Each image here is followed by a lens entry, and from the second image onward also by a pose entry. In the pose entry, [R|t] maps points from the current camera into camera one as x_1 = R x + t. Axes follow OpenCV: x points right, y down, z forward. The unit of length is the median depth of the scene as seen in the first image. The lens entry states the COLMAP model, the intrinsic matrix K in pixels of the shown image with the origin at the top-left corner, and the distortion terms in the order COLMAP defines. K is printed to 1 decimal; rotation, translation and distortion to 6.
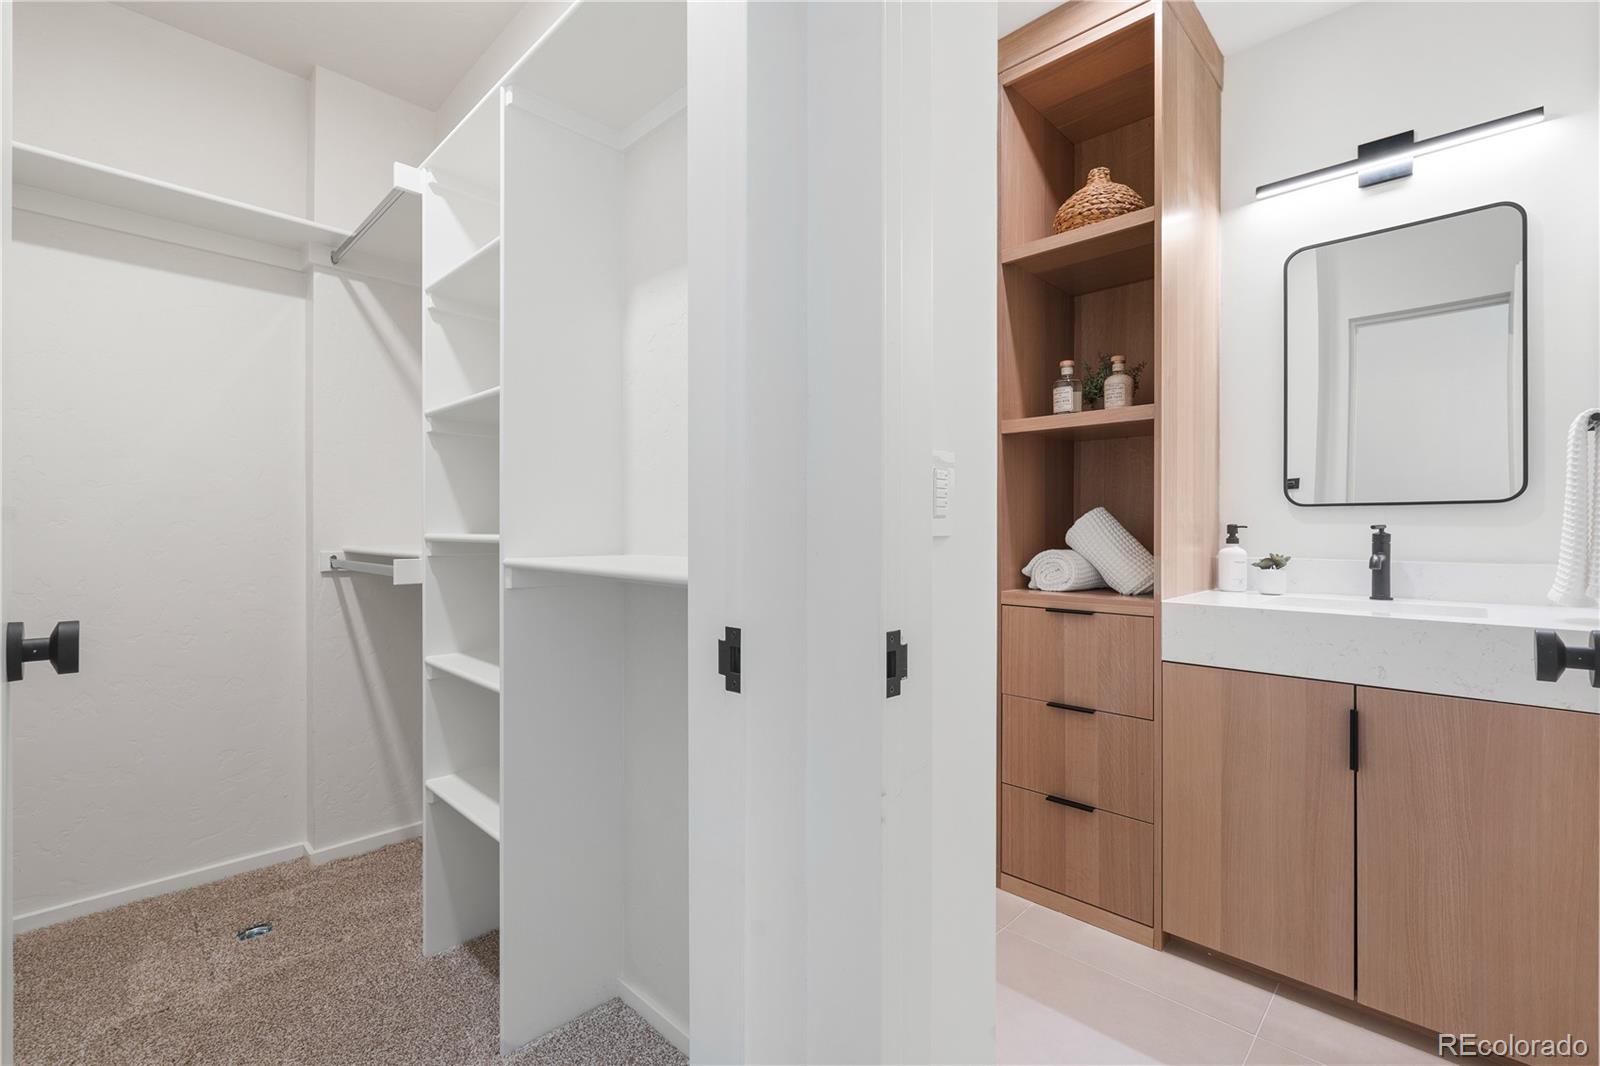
lens RADIAL K [[723.6, 0, 801.6], [0, 723.6, 526.4], [0, 0, 1]] dist [0.001027, -0.000048]
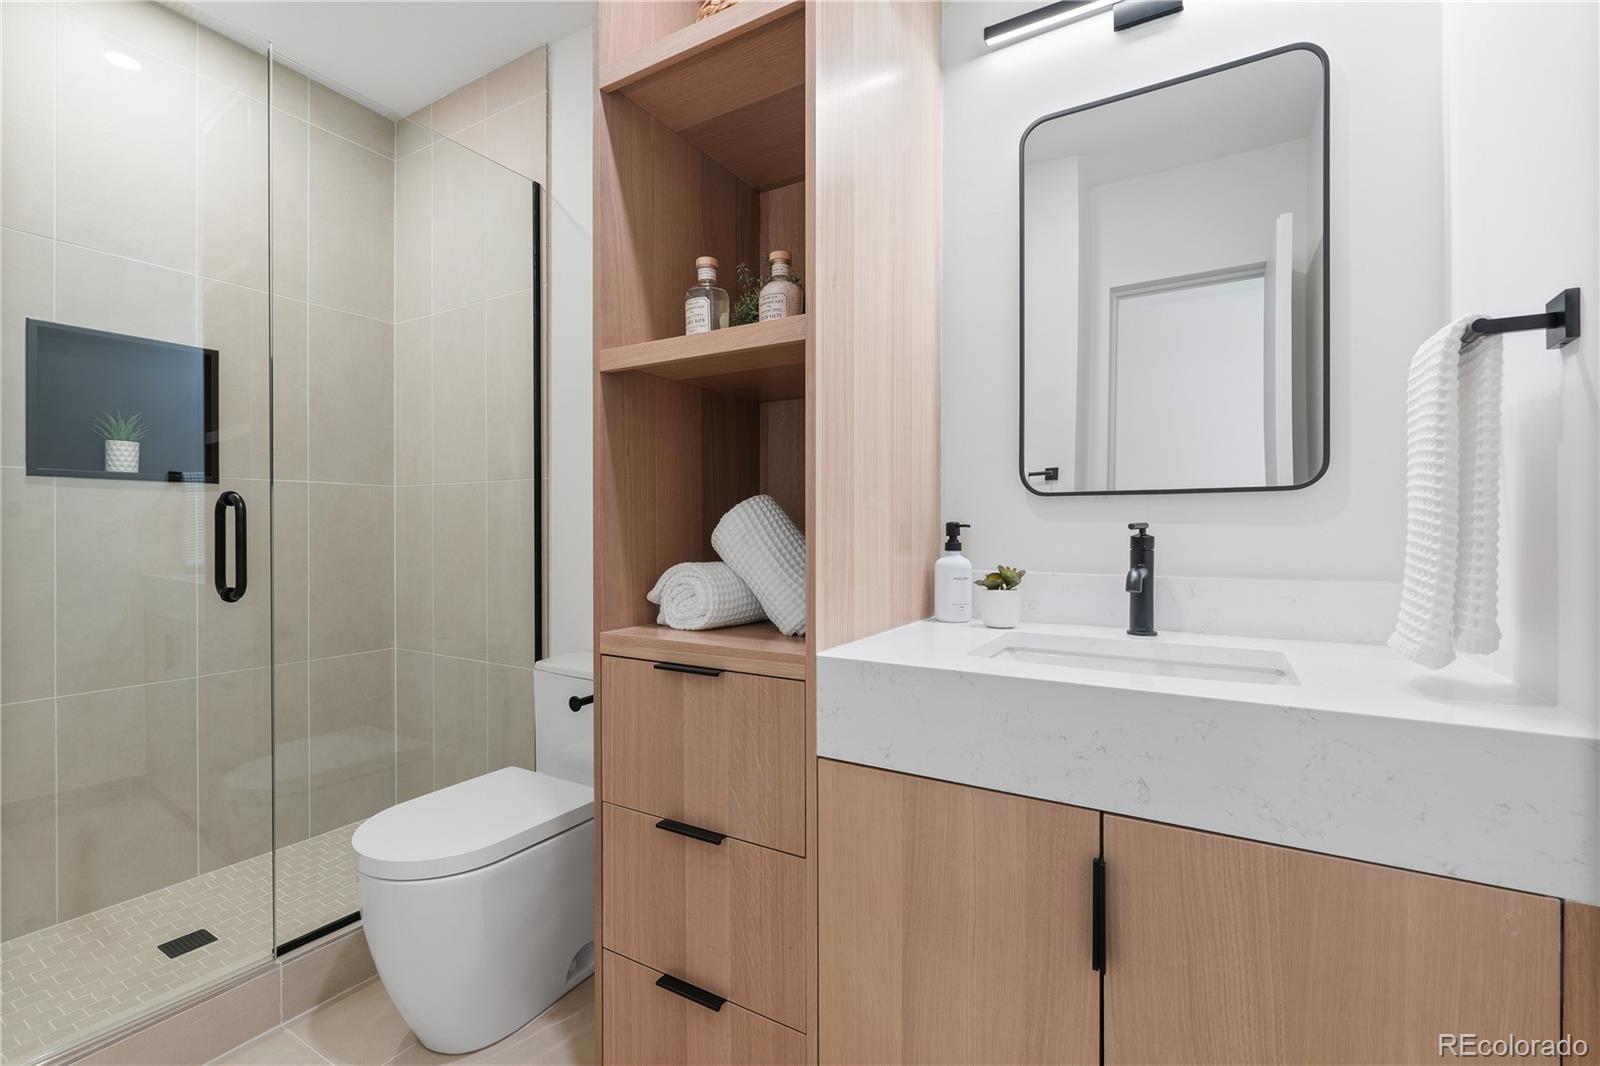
lens RADIAL K [[723.6, 0, 804.7], [0, 723.6, 527.2], [0, 0, 1]] dist [0.001027, -0.000048]
pose [[0.971520, 0.000053, 0.236959, 0.320661], [-0.000568, 0.999998, 0.002104, 0.000607], [-0.236959, -0.002179, 0.971517, 0.401180]]
